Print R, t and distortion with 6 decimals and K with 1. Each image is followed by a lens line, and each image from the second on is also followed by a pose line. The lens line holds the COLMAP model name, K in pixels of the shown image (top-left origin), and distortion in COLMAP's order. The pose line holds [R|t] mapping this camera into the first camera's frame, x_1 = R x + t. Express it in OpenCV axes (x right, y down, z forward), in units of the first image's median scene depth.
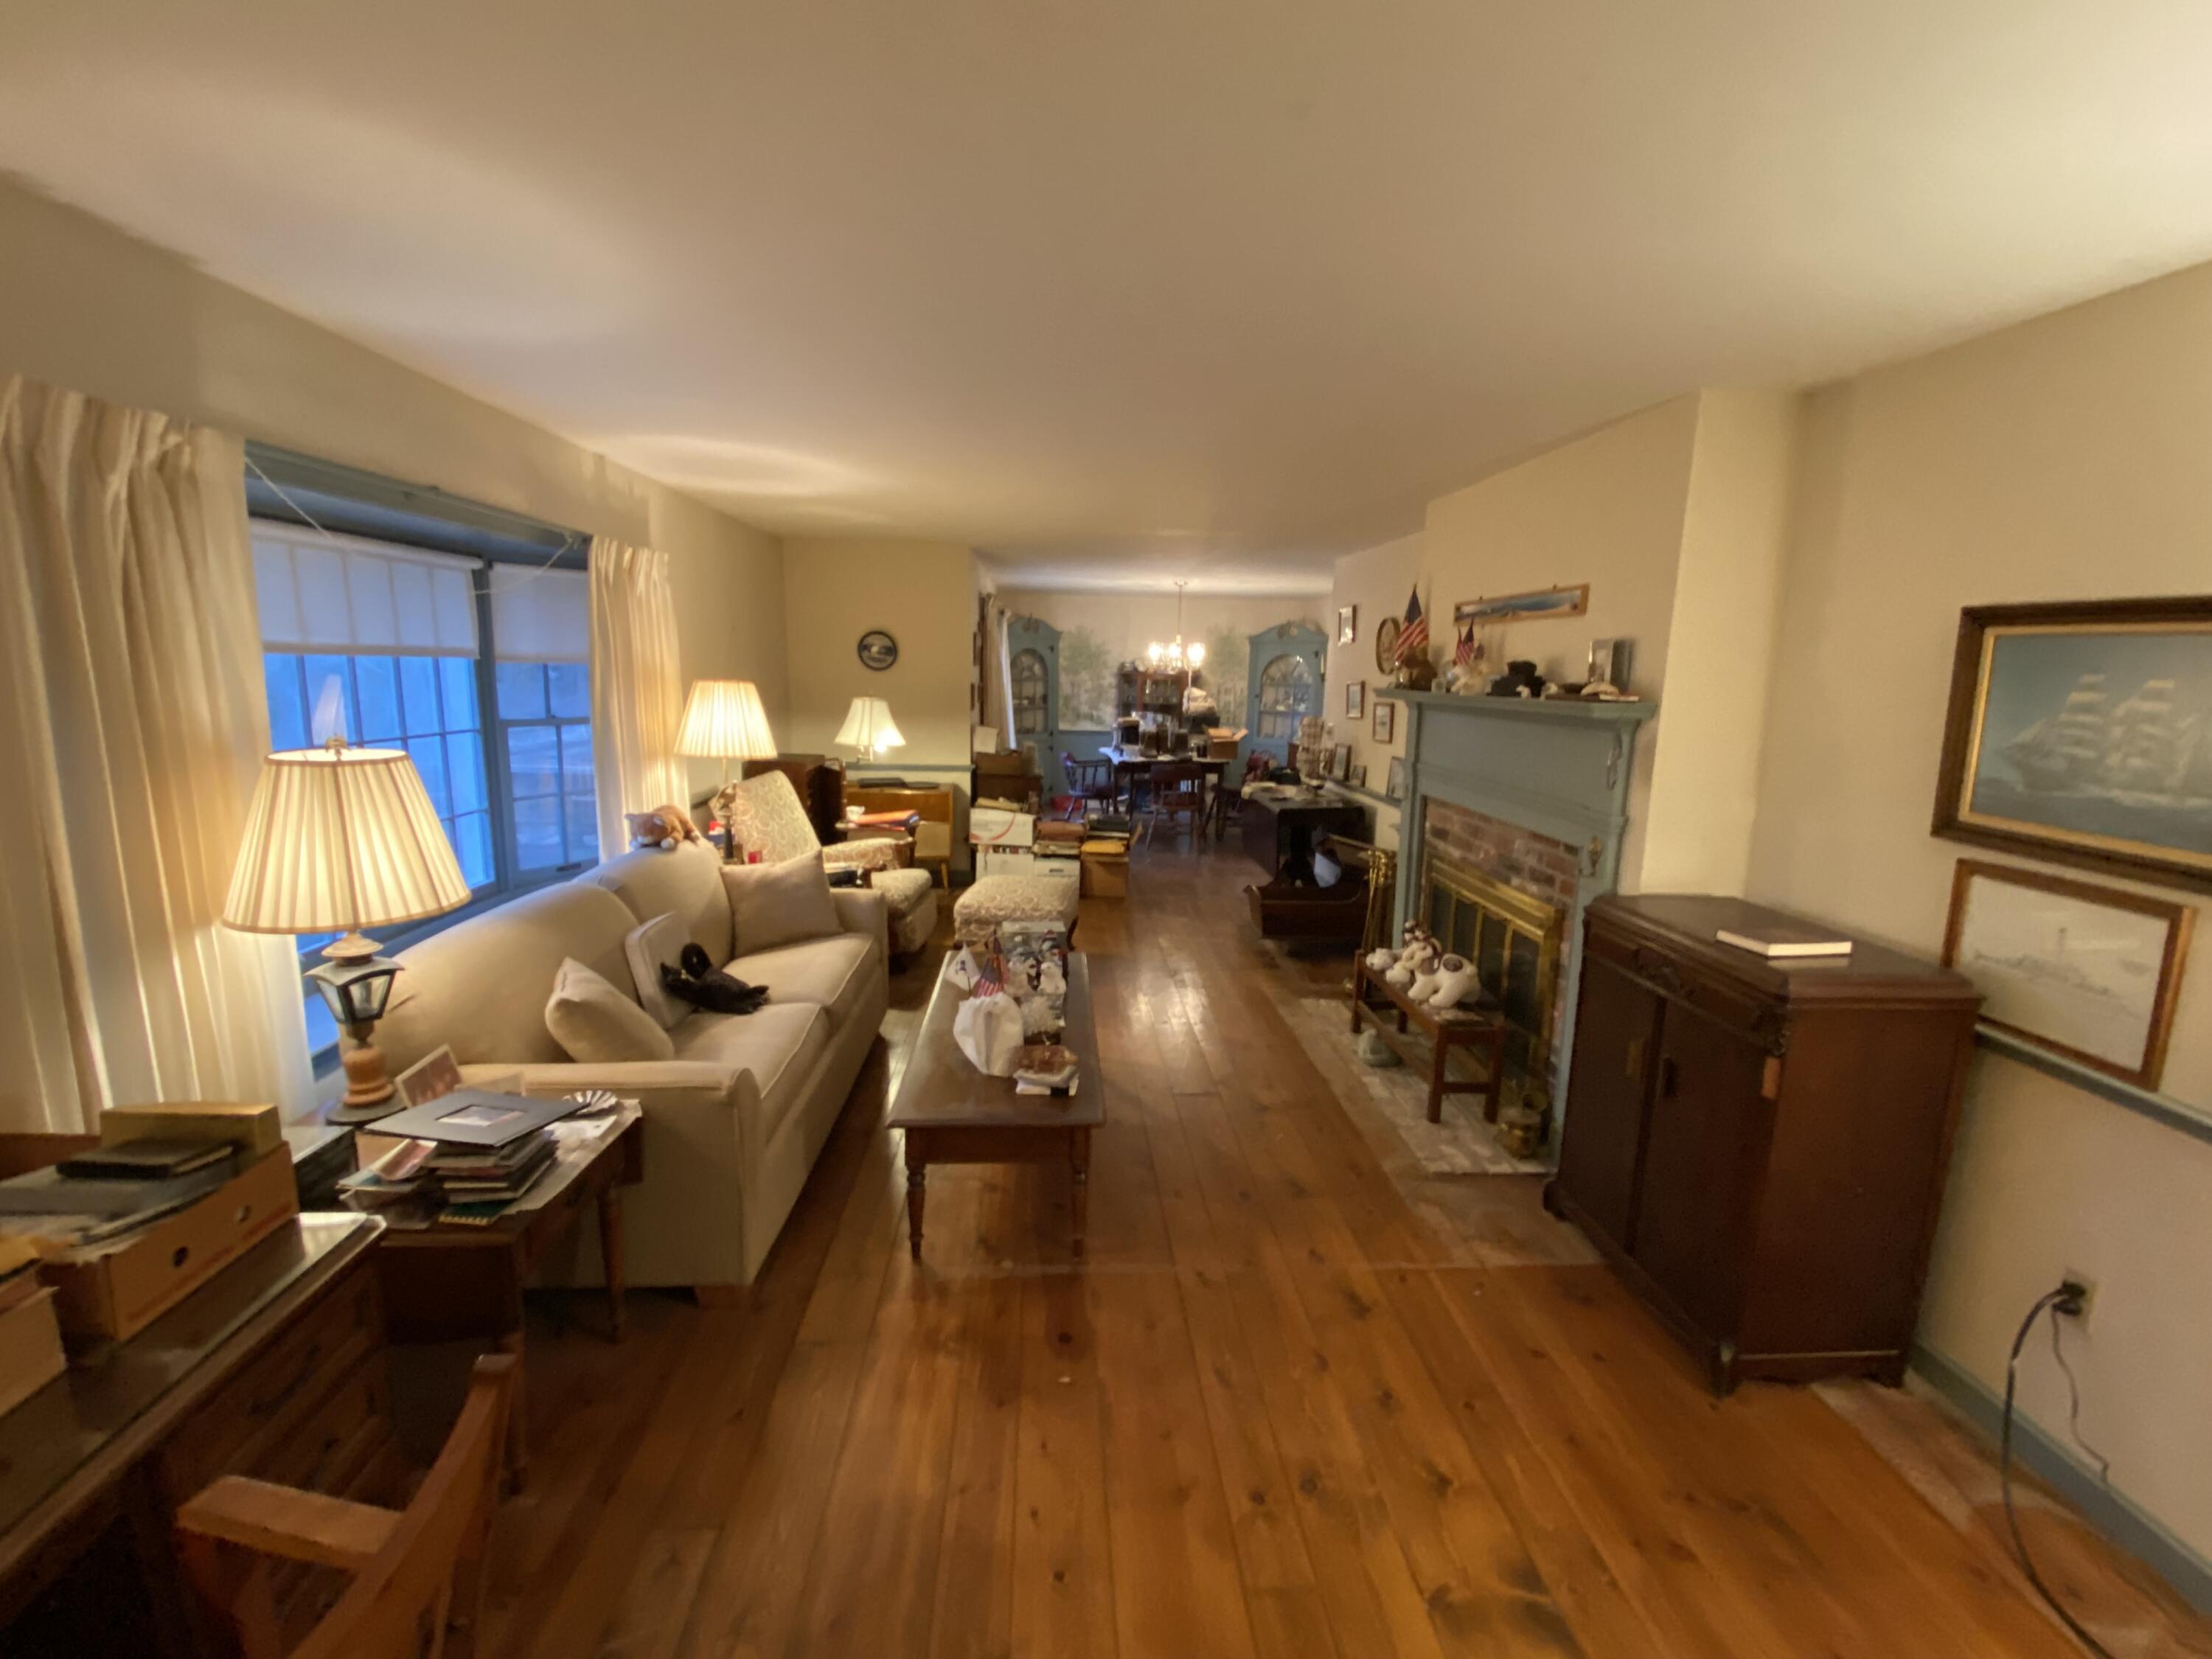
lens RADIAL K [[953.3, 0, 1106.2], [0, 953.3, 825.4], [0, 0, 1]] dist [0.000069, 0.000001]
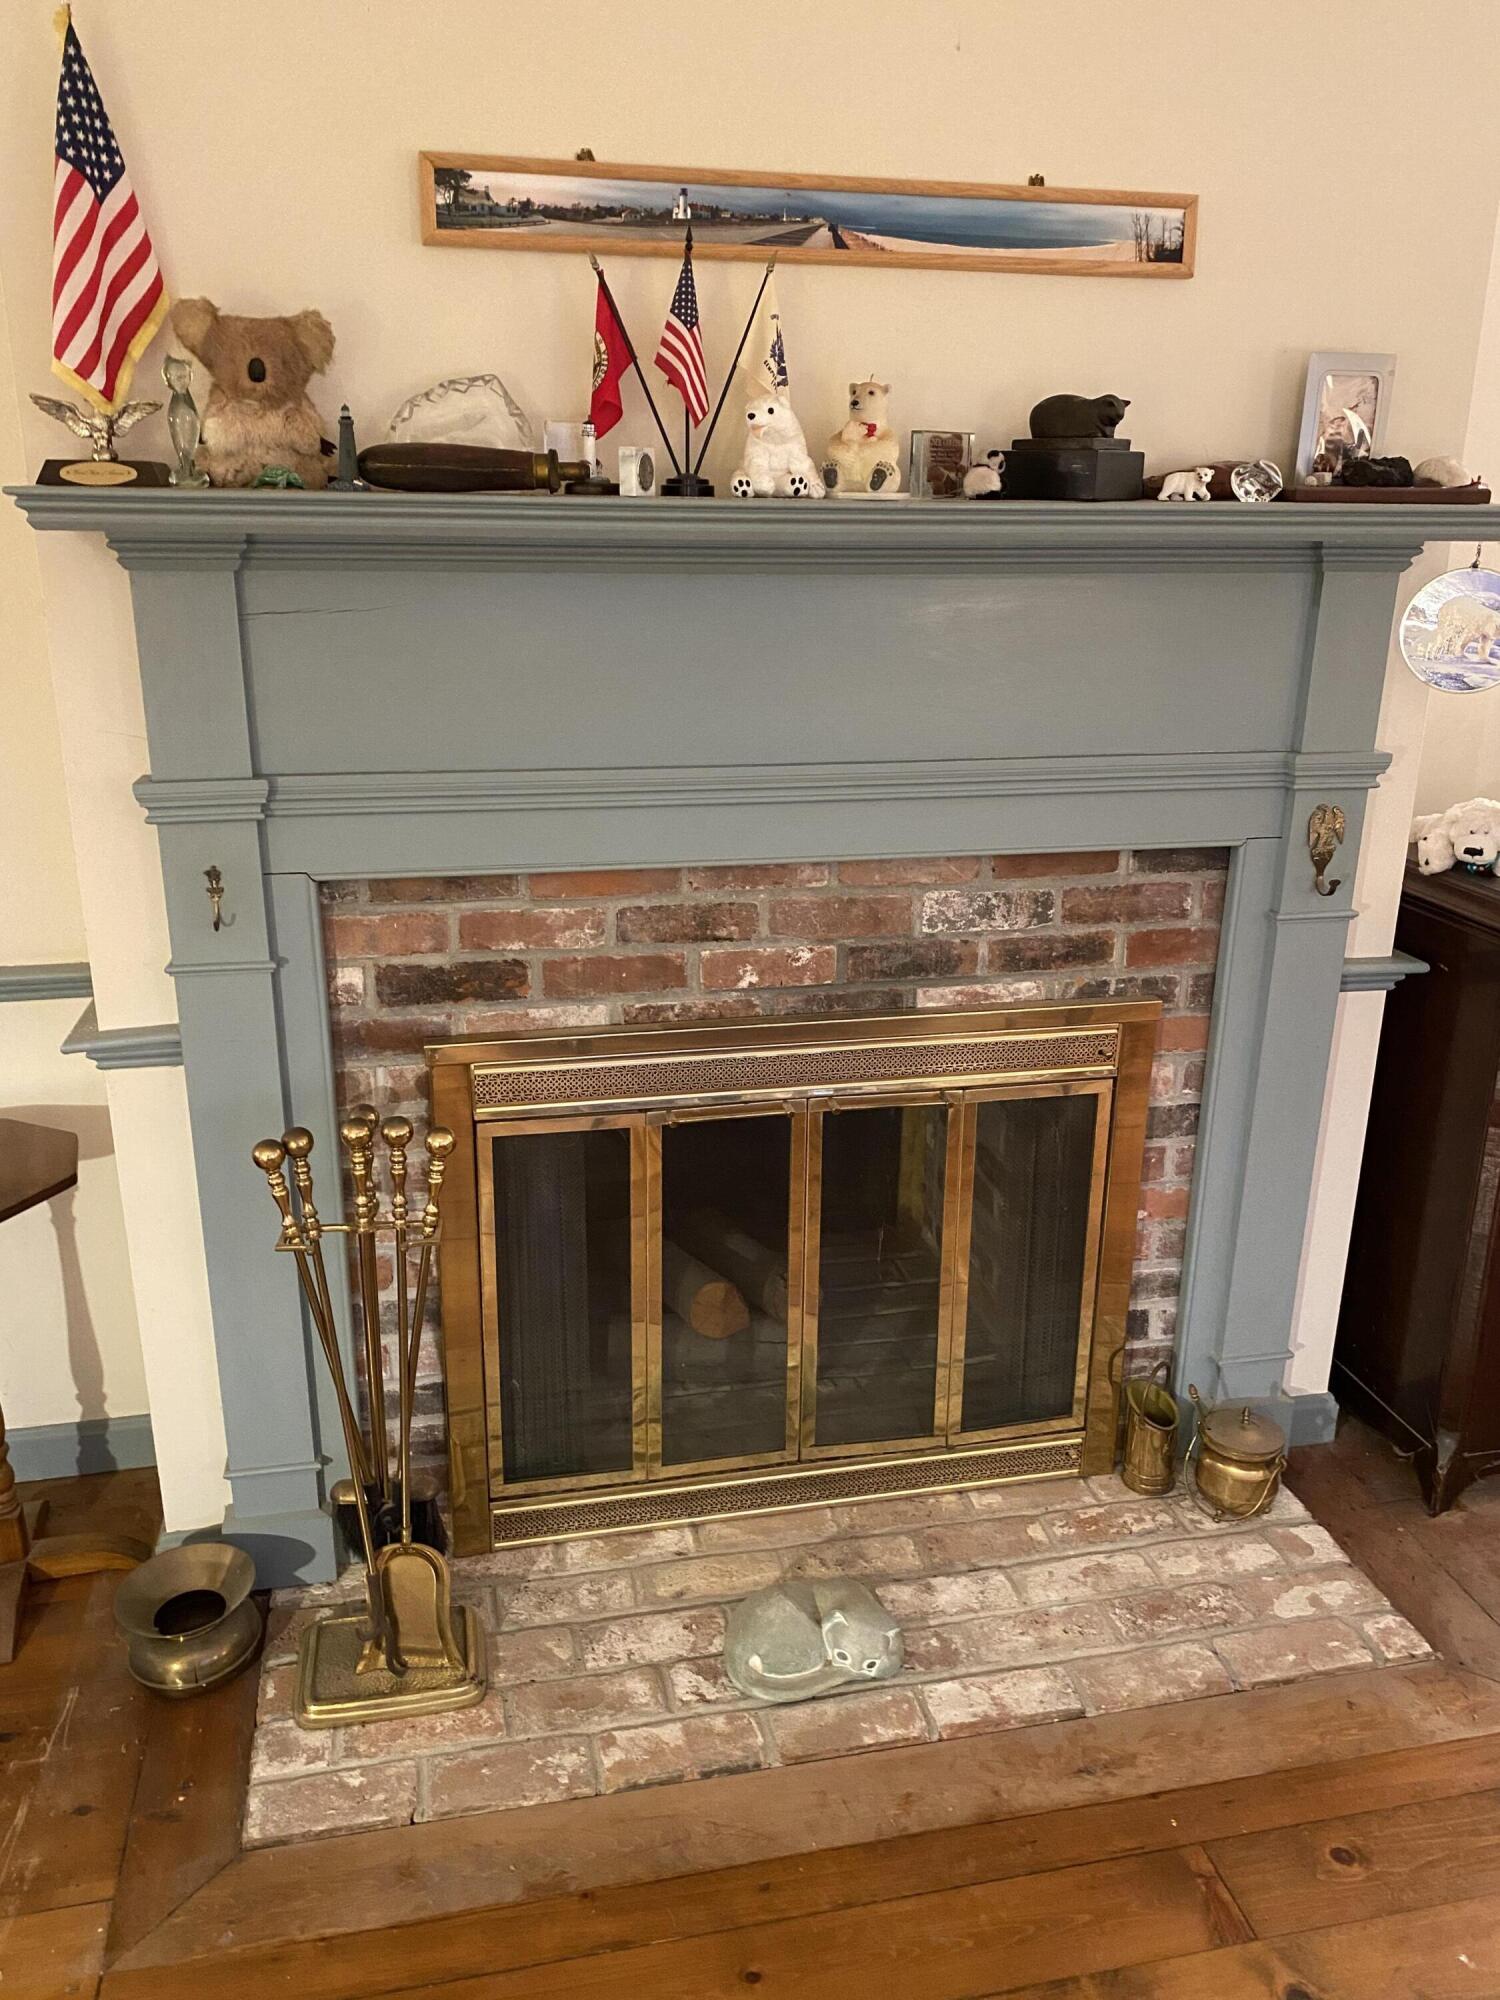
lens RADIAL K [[1512.5, 0, 748.6], [0, 1512.5, 997.4], [0, 0, 1]] dist [-0.005064, 0.000439]
pose [[-0.163652, -0.312064, 0.935860, -0.145329], [0.155465, 0.928638, 0.336841, -0.173908], [-0.974191, 0.200618, -0.103458, 1.235520]]
